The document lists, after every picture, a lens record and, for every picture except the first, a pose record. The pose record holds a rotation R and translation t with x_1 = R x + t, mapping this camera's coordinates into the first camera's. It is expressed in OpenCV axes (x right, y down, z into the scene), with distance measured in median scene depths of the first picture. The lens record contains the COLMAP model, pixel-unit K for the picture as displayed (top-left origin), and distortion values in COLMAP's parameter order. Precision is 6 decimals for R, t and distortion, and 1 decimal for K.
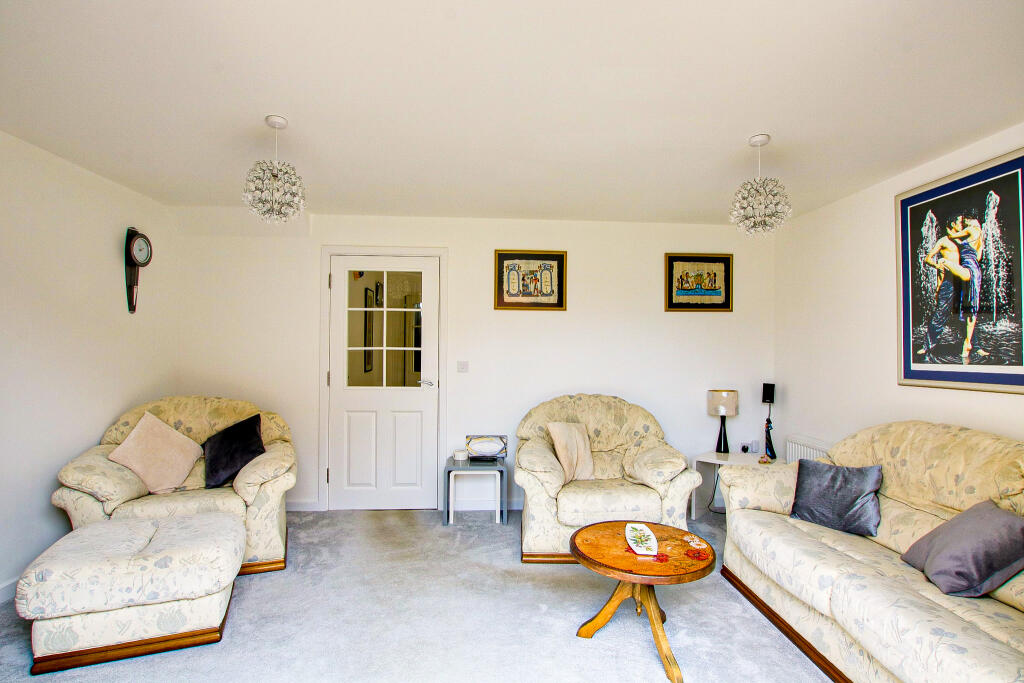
lens RADIAL K [[472.8, 0, 511.2], [0, 472.8, 347.3], [0, 0, 1]] dist [-0.028517, -0.000024]
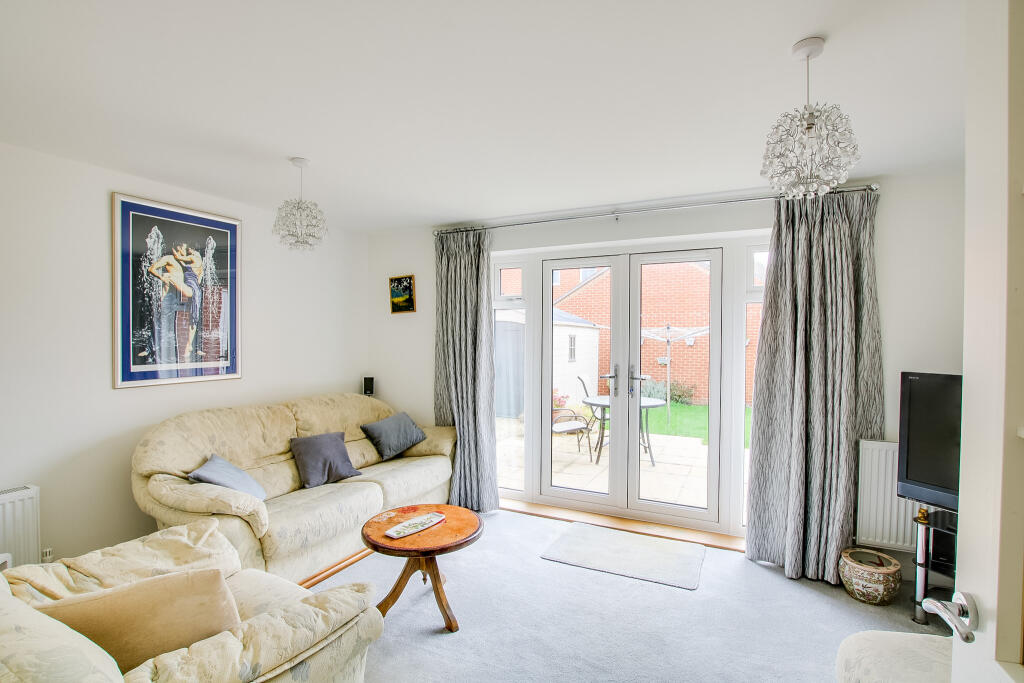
lens RADIAL K [[472.8, 0, 511.2], [0, 472.8, 347.3], [0, 0, 1]] dist [-0.028517, -0.000024]
pose [[-0.863751, -0.014272, 0.503716, -0.425469], [-0.006784, 0.999838, 0.016697, -0.032578], [-0.503873, 0.011005, -0.863708, 1.646268]]
